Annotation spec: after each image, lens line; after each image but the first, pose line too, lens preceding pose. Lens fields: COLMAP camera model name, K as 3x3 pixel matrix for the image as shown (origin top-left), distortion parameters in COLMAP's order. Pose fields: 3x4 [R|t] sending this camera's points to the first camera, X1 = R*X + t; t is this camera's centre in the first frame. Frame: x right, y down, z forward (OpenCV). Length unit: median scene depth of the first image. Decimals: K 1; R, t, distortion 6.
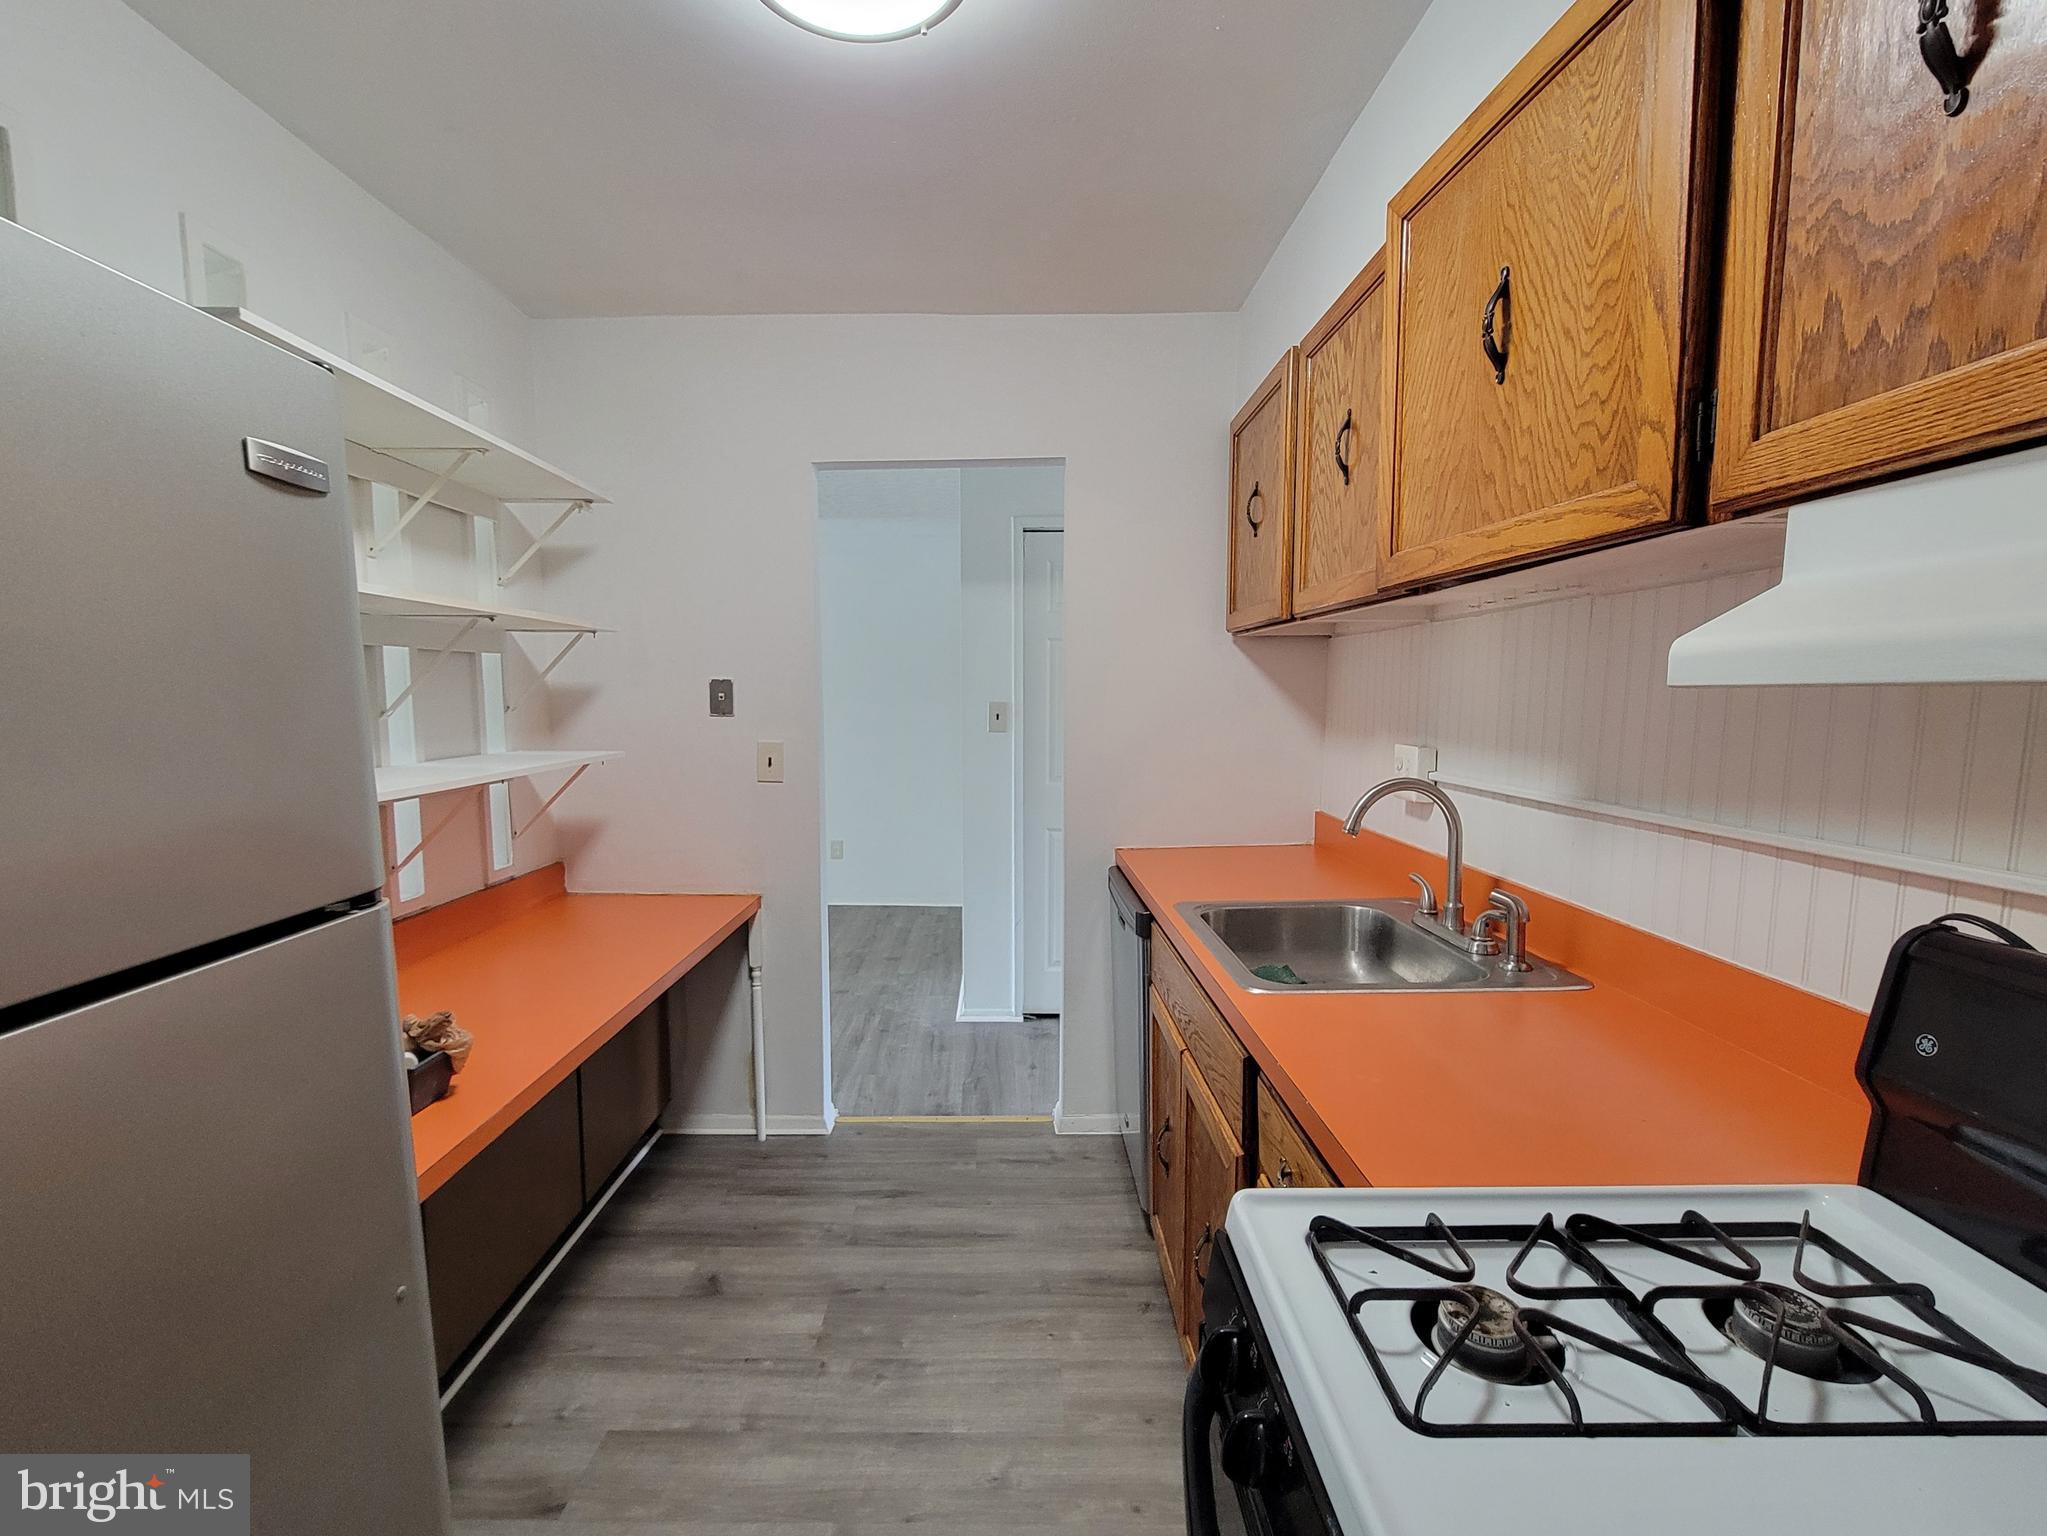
lens RADIAL K [[898.4, 0, 1016.6], [0, 898.4, 782.1], [0, 0, 1]] dist [-0.001286, -0.000053]
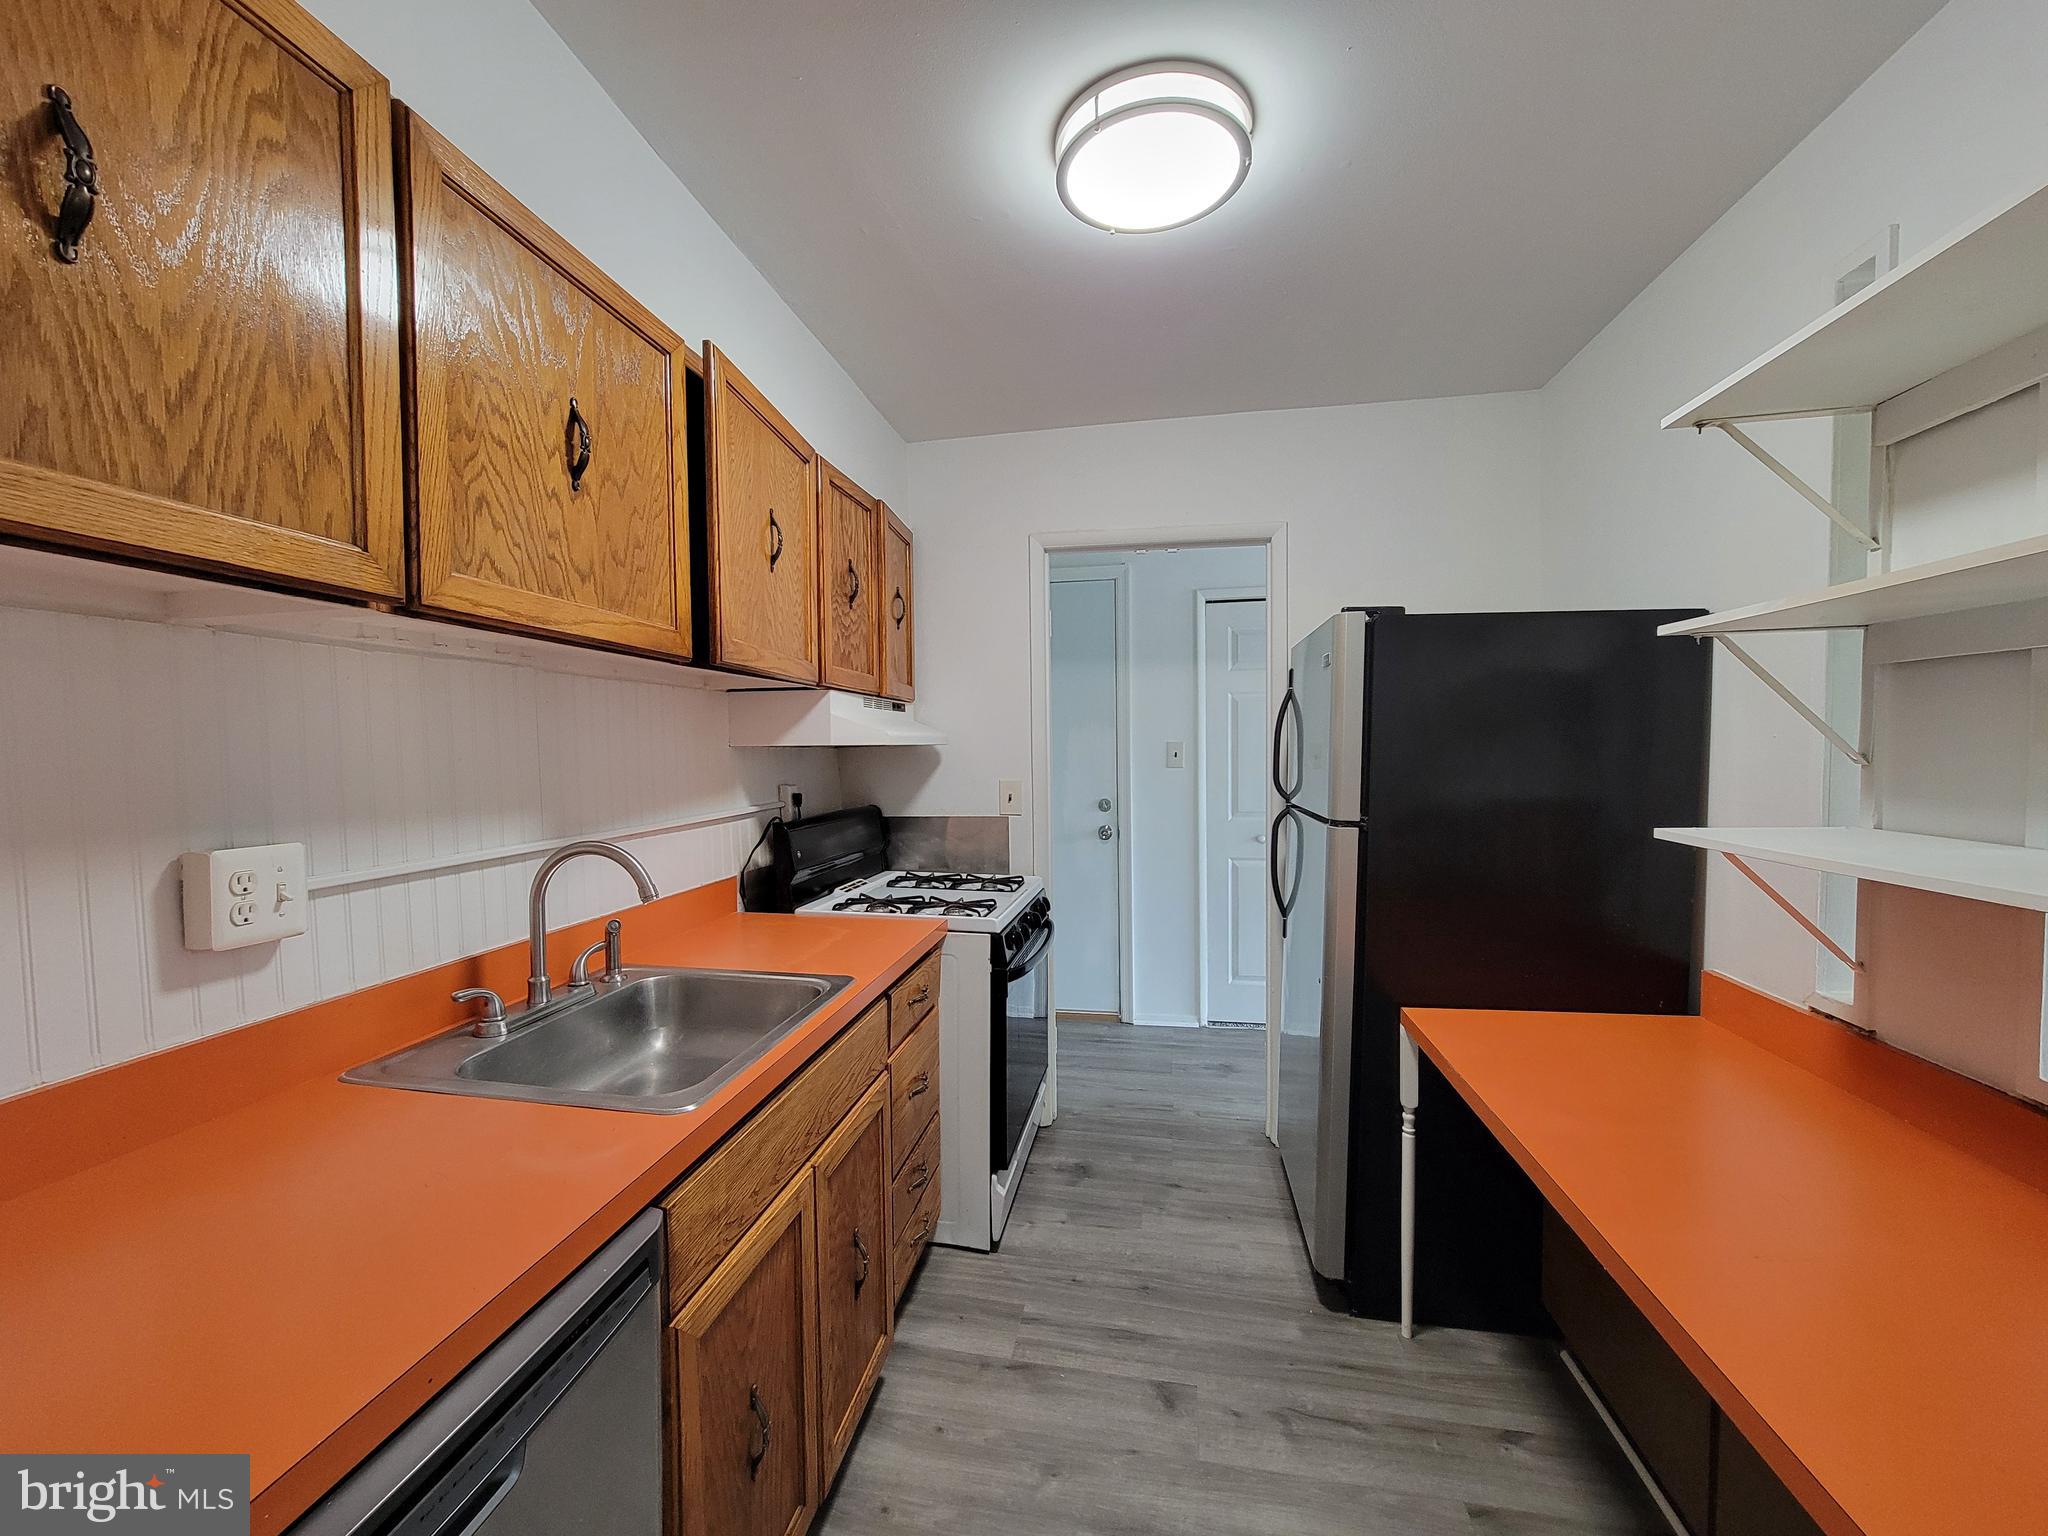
lens RADIAL K [[834.3, 0, 1000.9], [0, 834.3, 781.7], [0, 0, 1]] dist [-0.001150, 0.002788]
pose [[-0.980512, 0.009748, 0.196219, -0.181456], [0.037302, 0.989837, 0.137225, -0.197975], [-0.192887, 0.141870, -0.970911, 2.054241]]
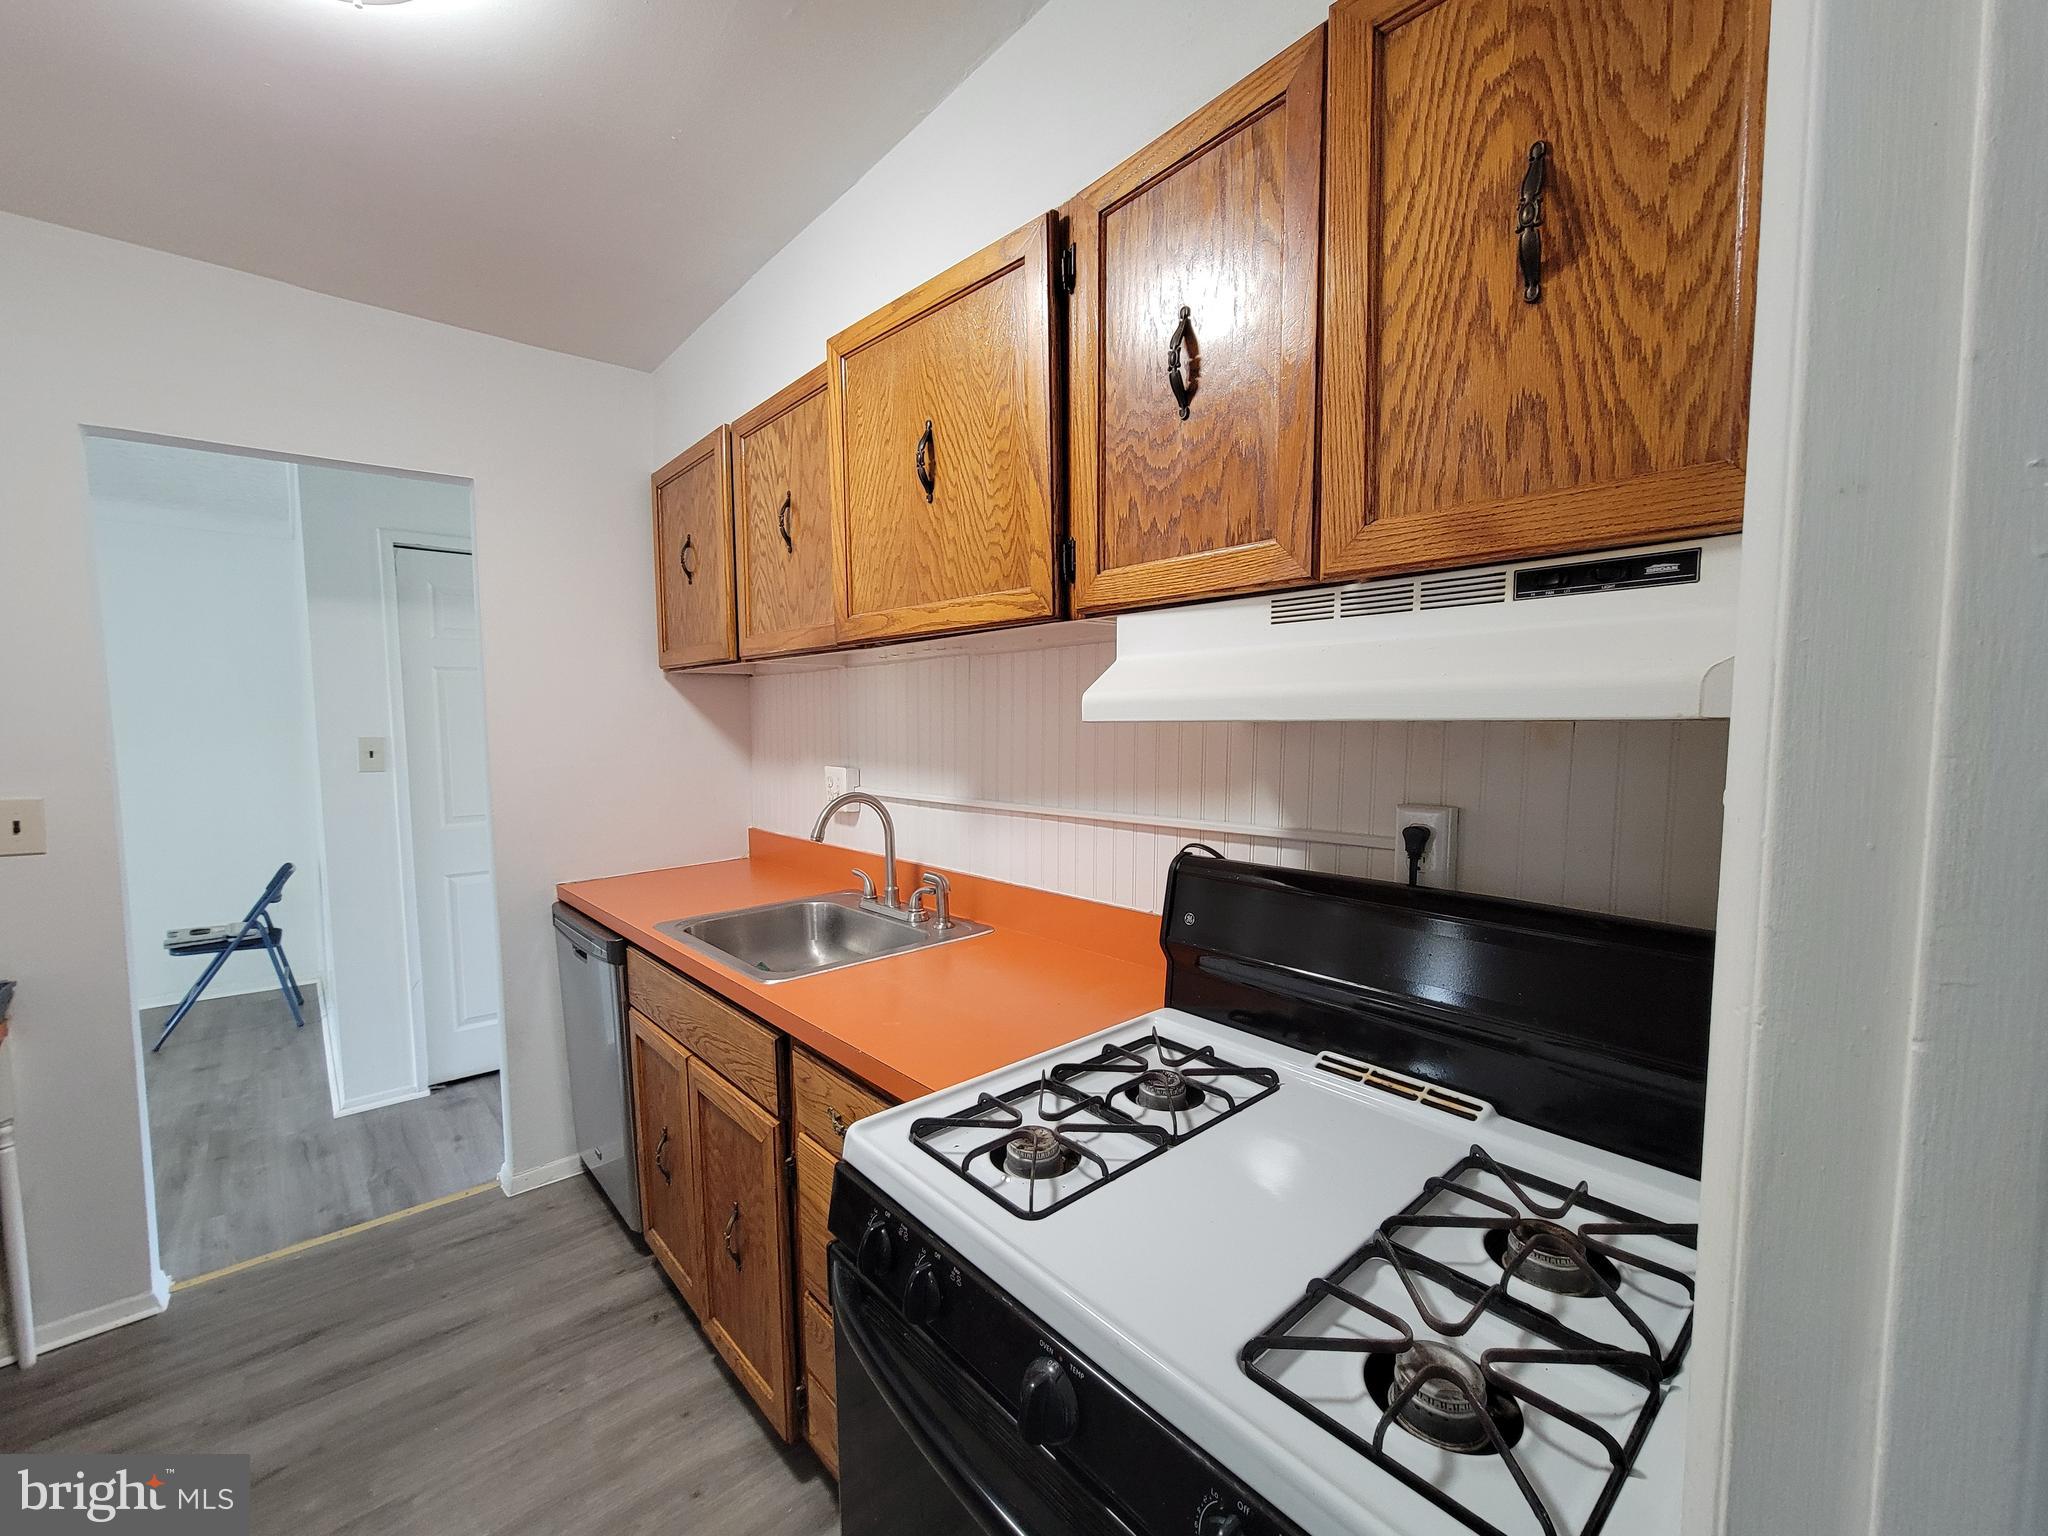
lens RADIAL K [[834.3, 0, 1000.9], [0, 834.3, 781.7], [0, 0, 1]] dist [-0.001150, 0.002788]
pose [[0.760996, -0.053330, 0.646561, -0.195983], [0.071136, 0.997466, -0.001453, -0.003669], [-0.644845, 0.047099, 0.762861, -0.027499]]
